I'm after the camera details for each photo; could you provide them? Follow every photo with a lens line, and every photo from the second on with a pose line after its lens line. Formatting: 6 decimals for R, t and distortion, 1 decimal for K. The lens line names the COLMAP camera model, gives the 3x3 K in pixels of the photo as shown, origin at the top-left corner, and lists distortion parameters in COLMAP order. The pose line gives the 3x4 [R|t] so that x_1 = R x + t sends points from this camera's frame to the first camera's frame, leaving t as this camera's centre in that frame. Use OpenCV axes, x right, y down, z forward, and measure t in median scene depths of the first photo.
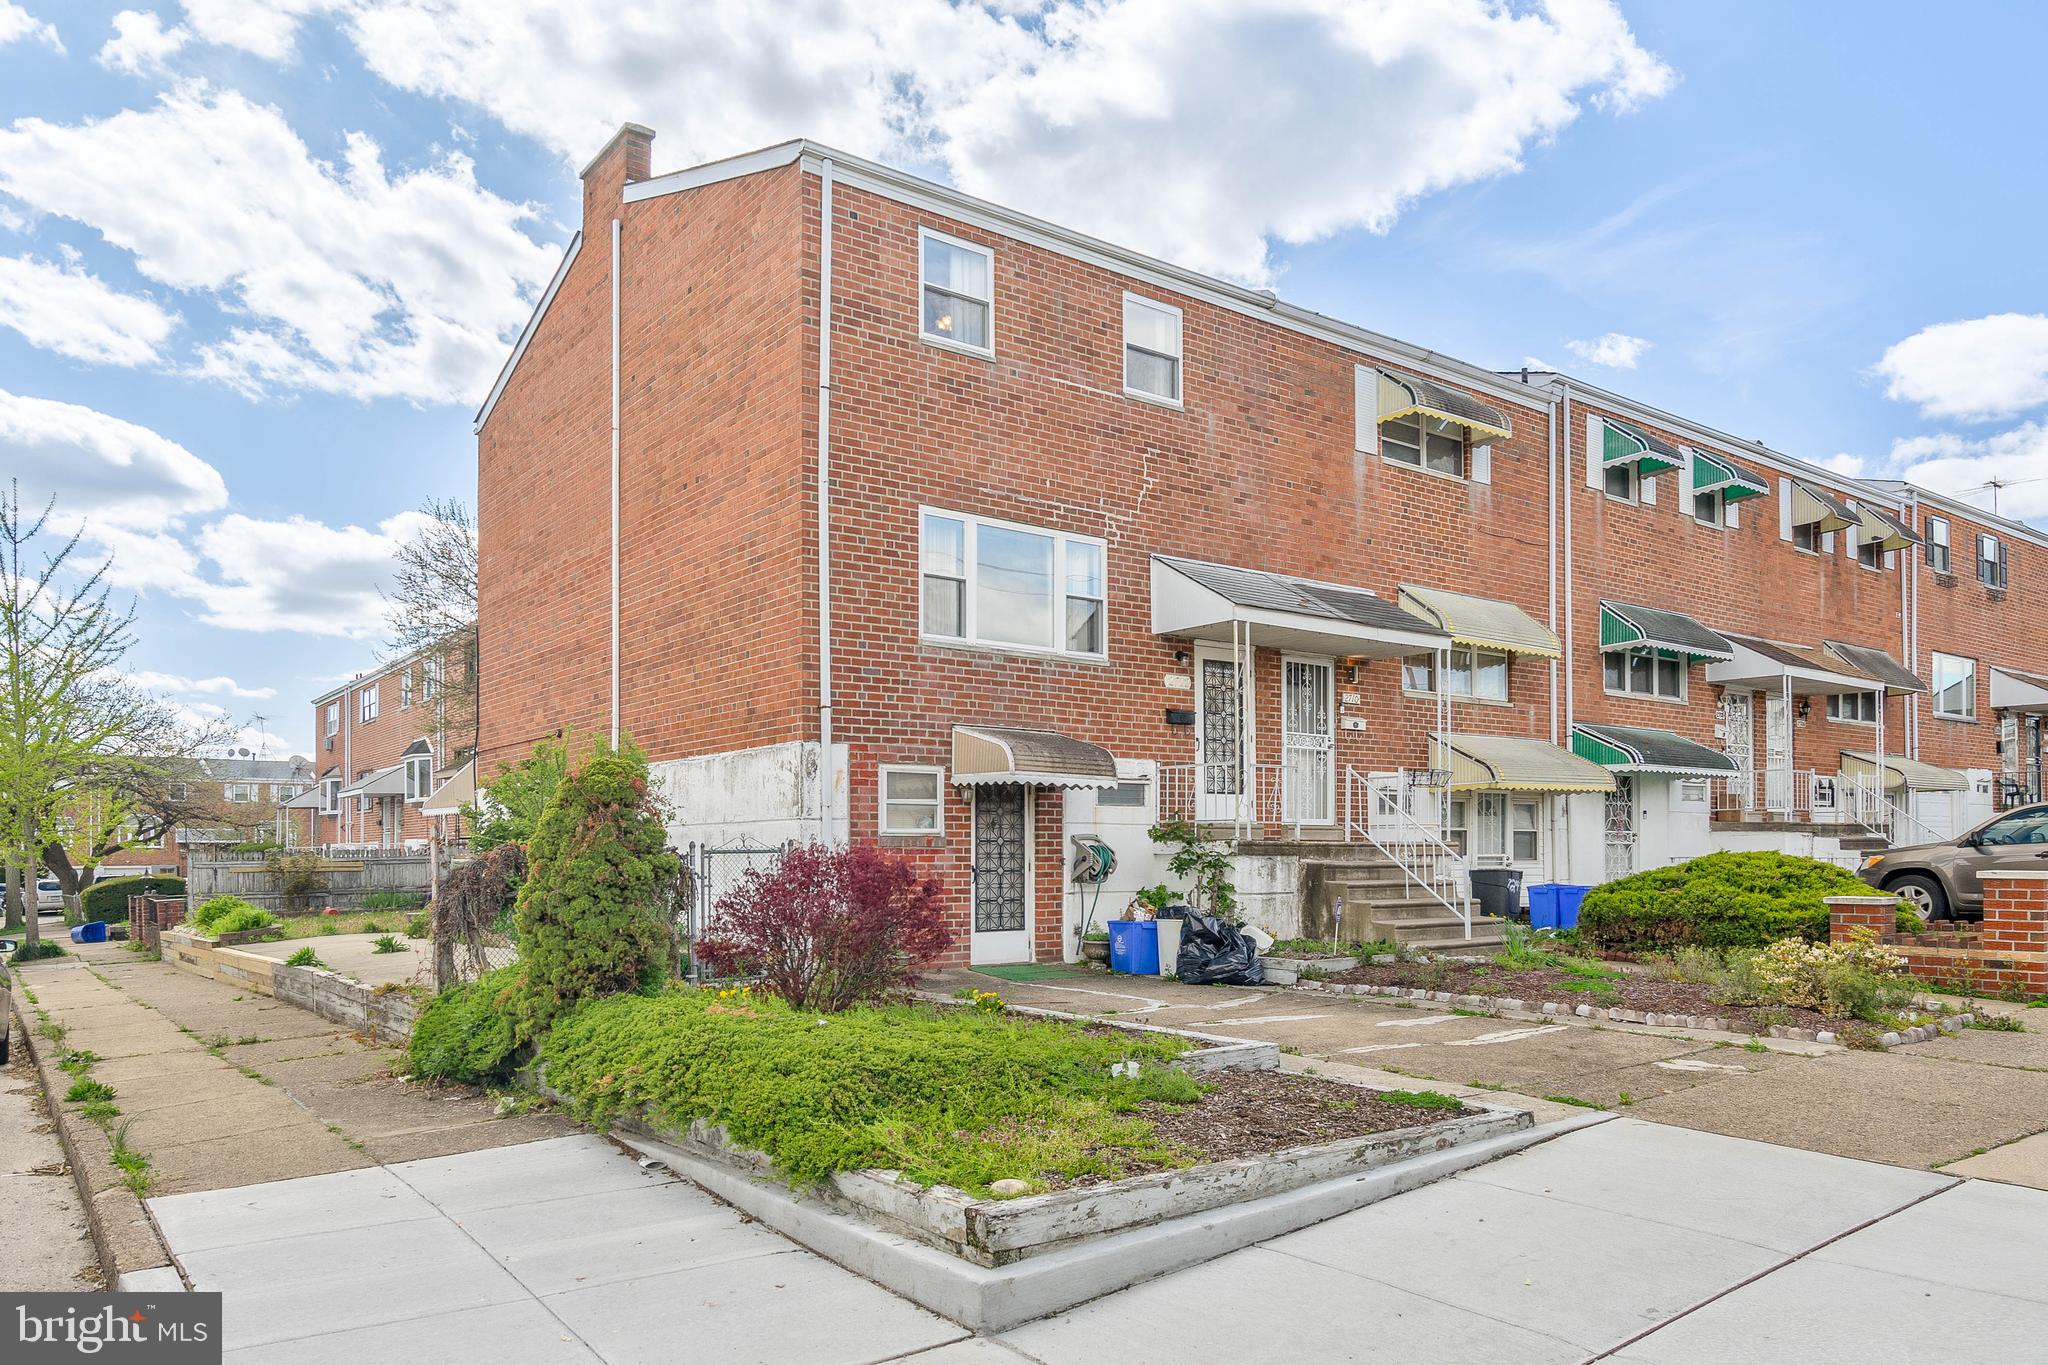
lens RADIAL K [[1374.6, 0, 1008.2], [0, 1374.6, 855.7], [0, 0, 1]] dist [-0.003878, -0.000786]
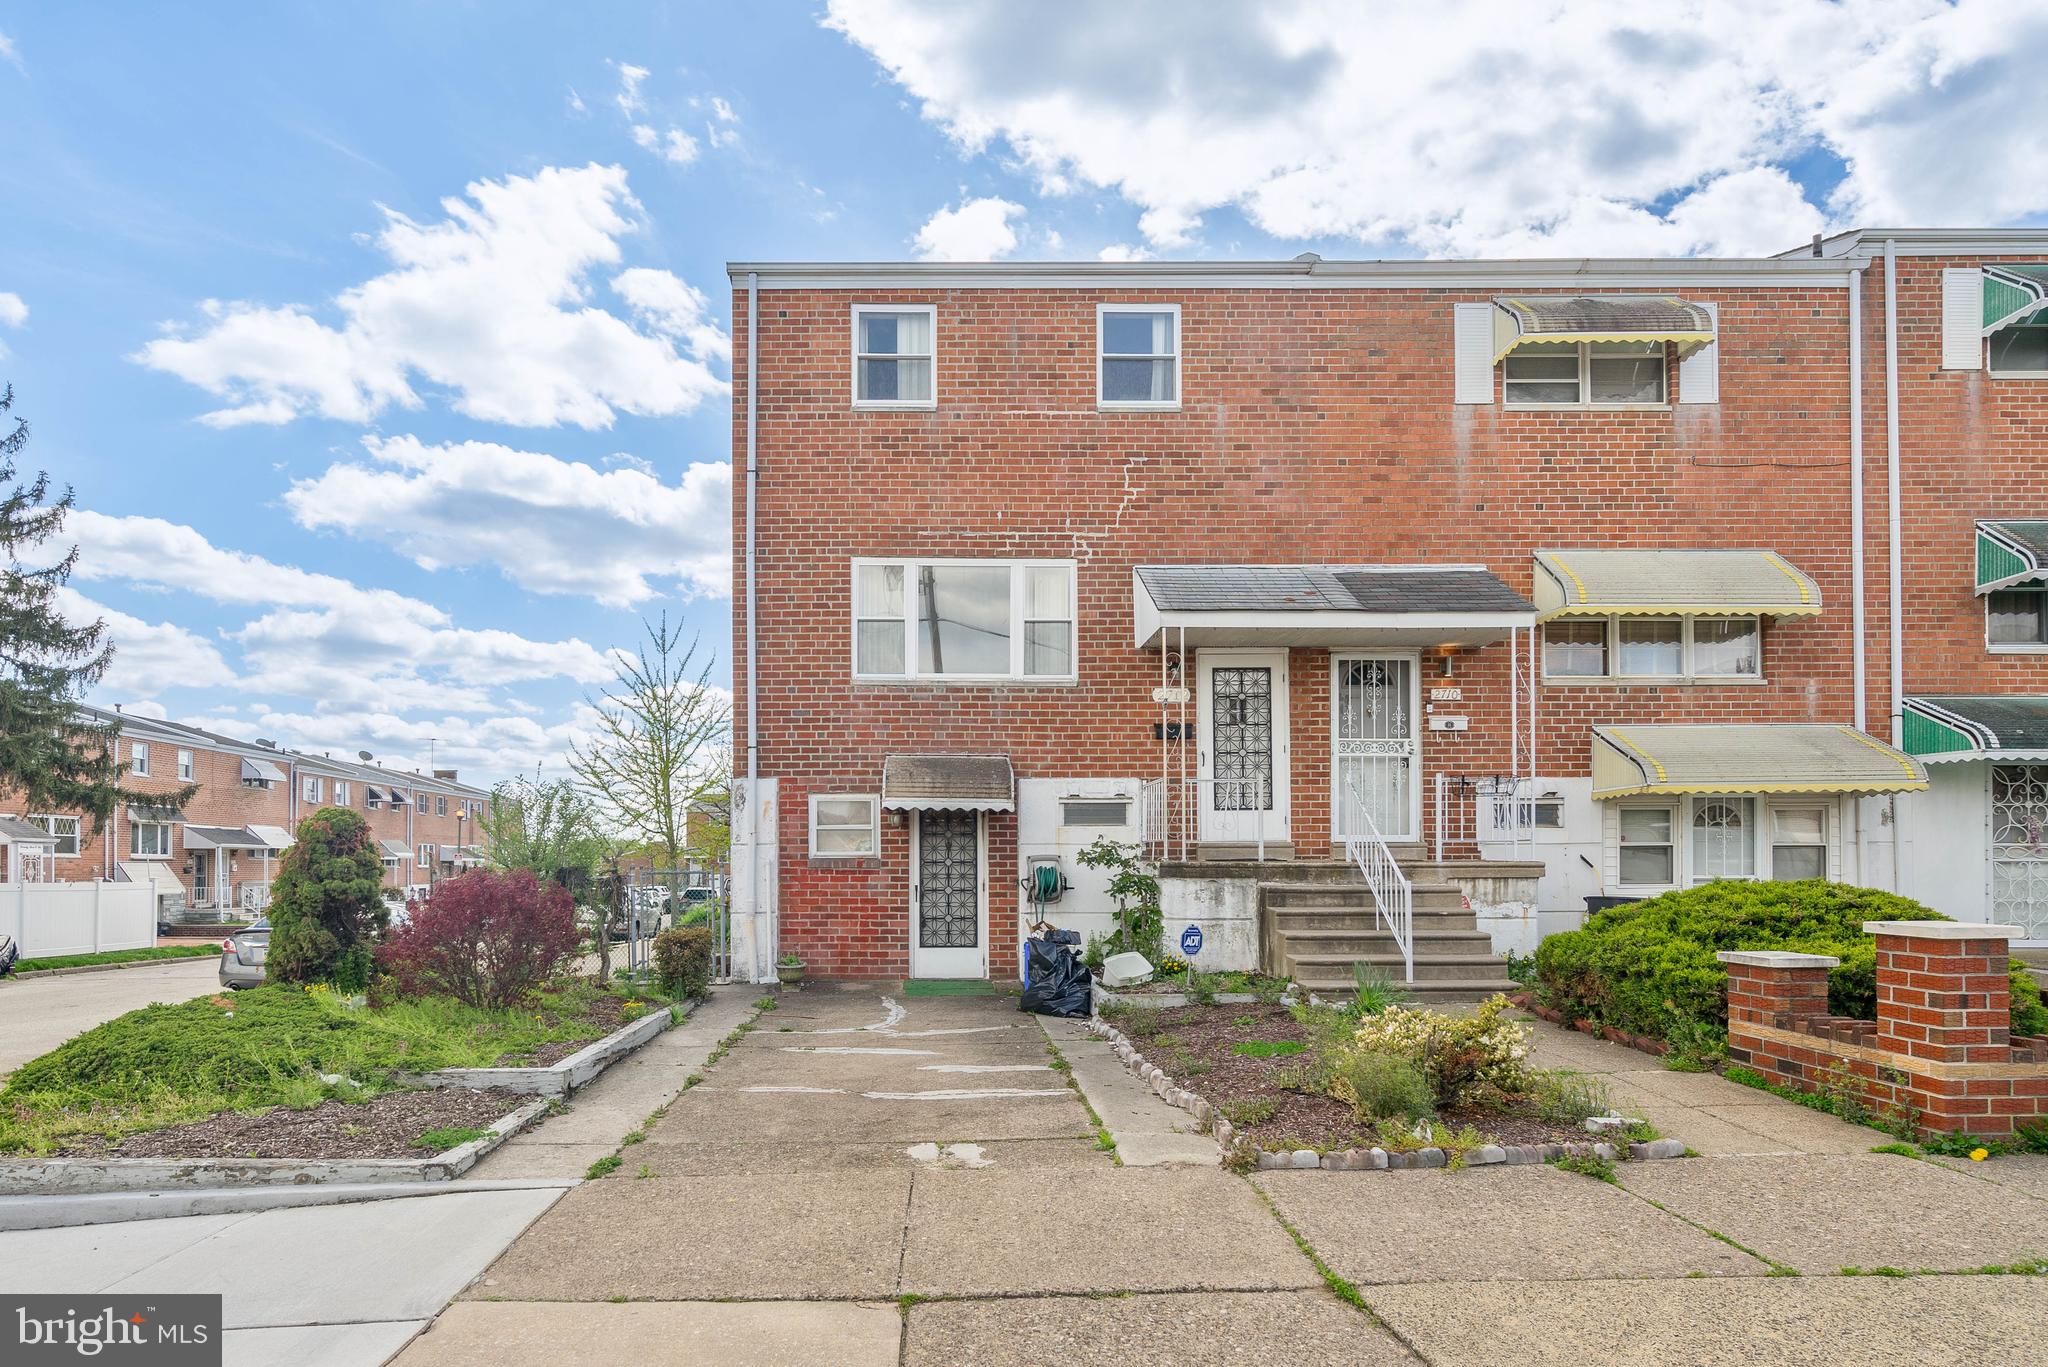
lens RADIAL K [[1227.3, 0, 989.6], [0, 1227.3, 858.2], [0, 0, 1]] dist [-0.002033, 0.004508]
pose [[0.806260, 0.000993, -0.591560, 0.548780], [-0.001879, 0.999998, -0.000883, -0.012296], [0.591558, 0.001823, 0.806261, 0.245515]]
